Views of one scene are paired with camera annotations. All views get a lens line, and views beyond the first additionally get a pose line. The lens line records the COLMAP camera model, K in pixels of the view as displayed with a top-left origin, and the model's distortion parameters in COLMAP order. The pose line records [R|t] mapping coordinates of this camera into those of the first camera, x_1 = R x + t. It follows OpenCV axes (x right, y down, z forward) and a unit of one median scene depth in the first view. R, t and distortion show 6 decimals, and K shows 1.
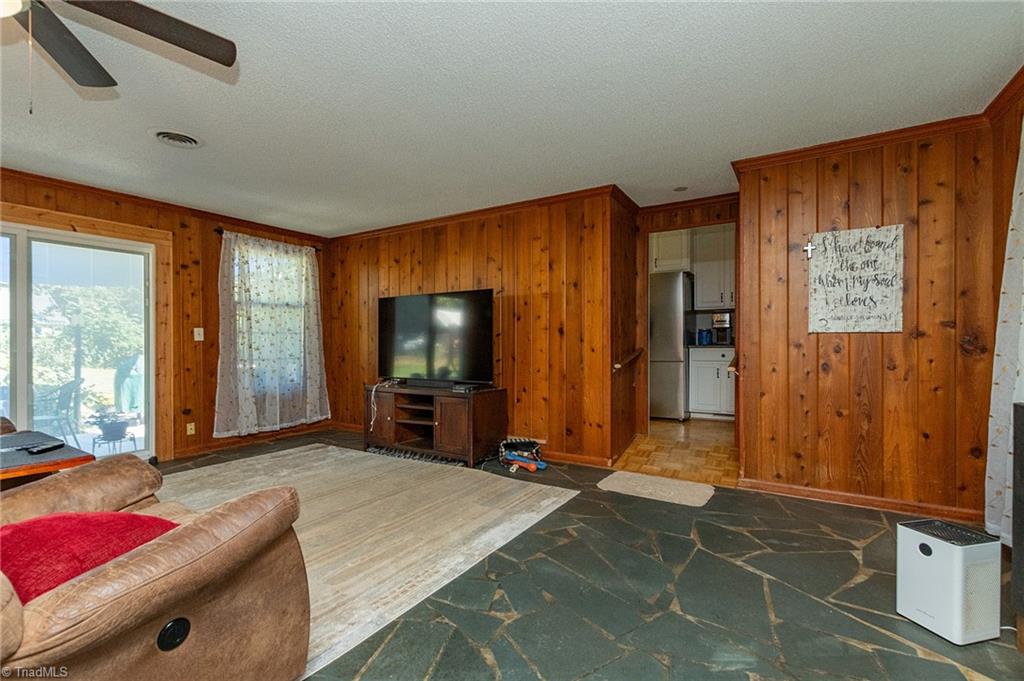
lens RADIAL K [[452.8, 0, 512.0], [0, 452.8, 340.5], [0, 0, 1]] dist [0.002469, 0.000202]
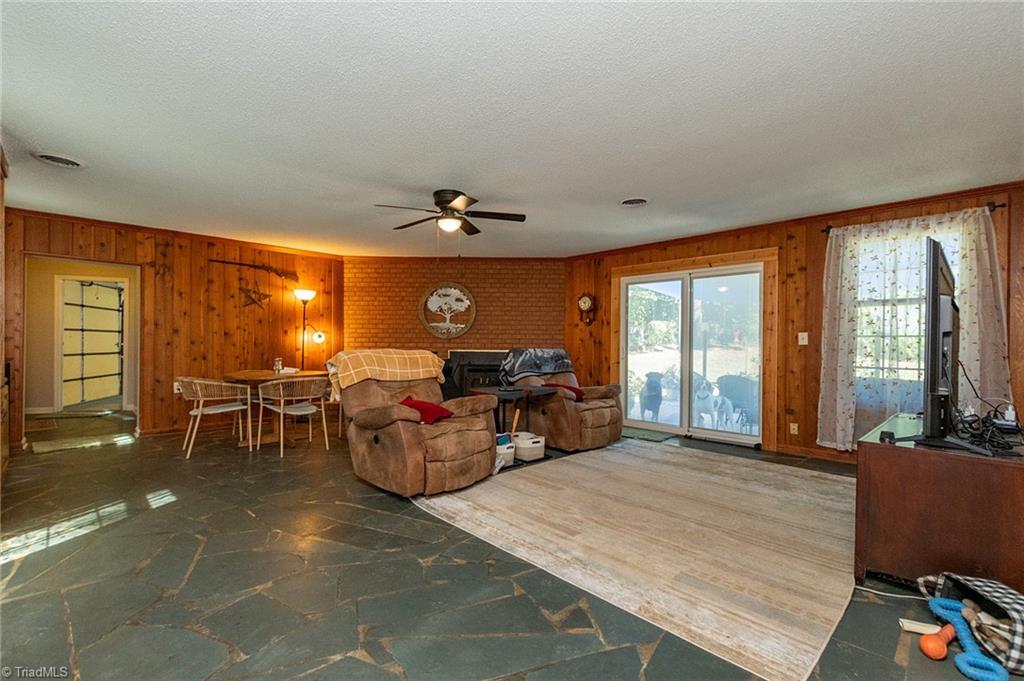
lens RADIAL K [[452.8, 0, 512.0], [0, 452.8, 340.5], [0, 0, 1]] dist [0.002469, 0.000202]
pose [[-0.236779, -0.007110, -0.971538, 0.482844], [-0.006346, 0.999963, -0.005772, 0.000664], [0.971543, 0.004799, -0.236815, 0.633417]]
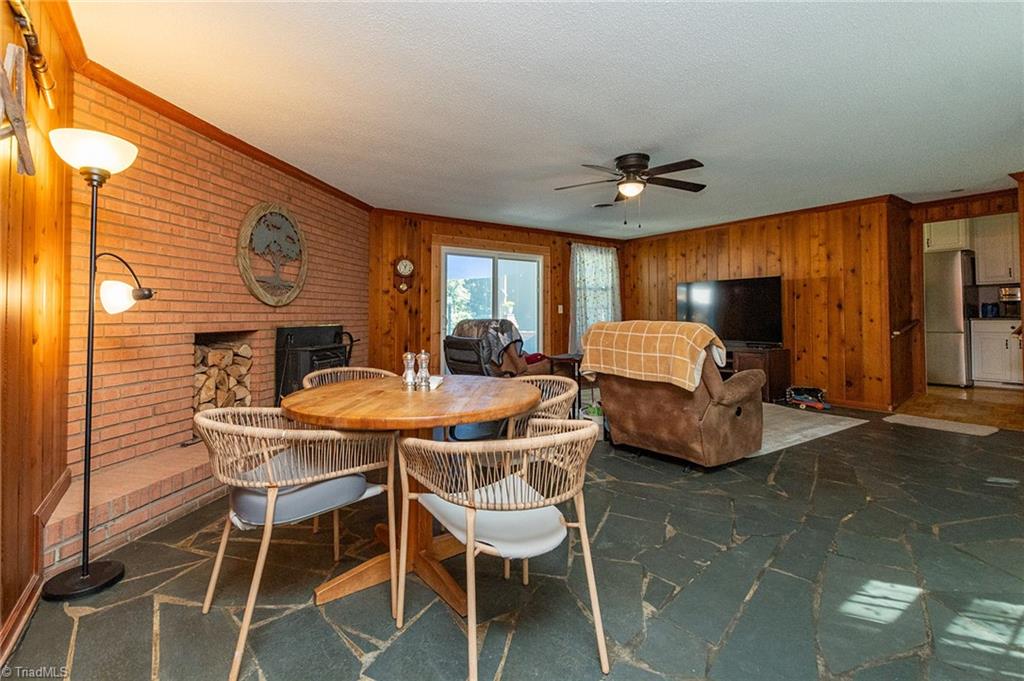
lens RADIAL K [[467.8, 0, 494.7], [0, 467.8, 301.1], [0, 0, 1]] dist [0.014359, -0.005108]
pose [[0.914996, -0.010135, -0.403336, -0.249533], [-0.000865, 0.999633, -0.027080, 0.002620], [0.403463, 0.025127, 0.914651, -0.634594]]
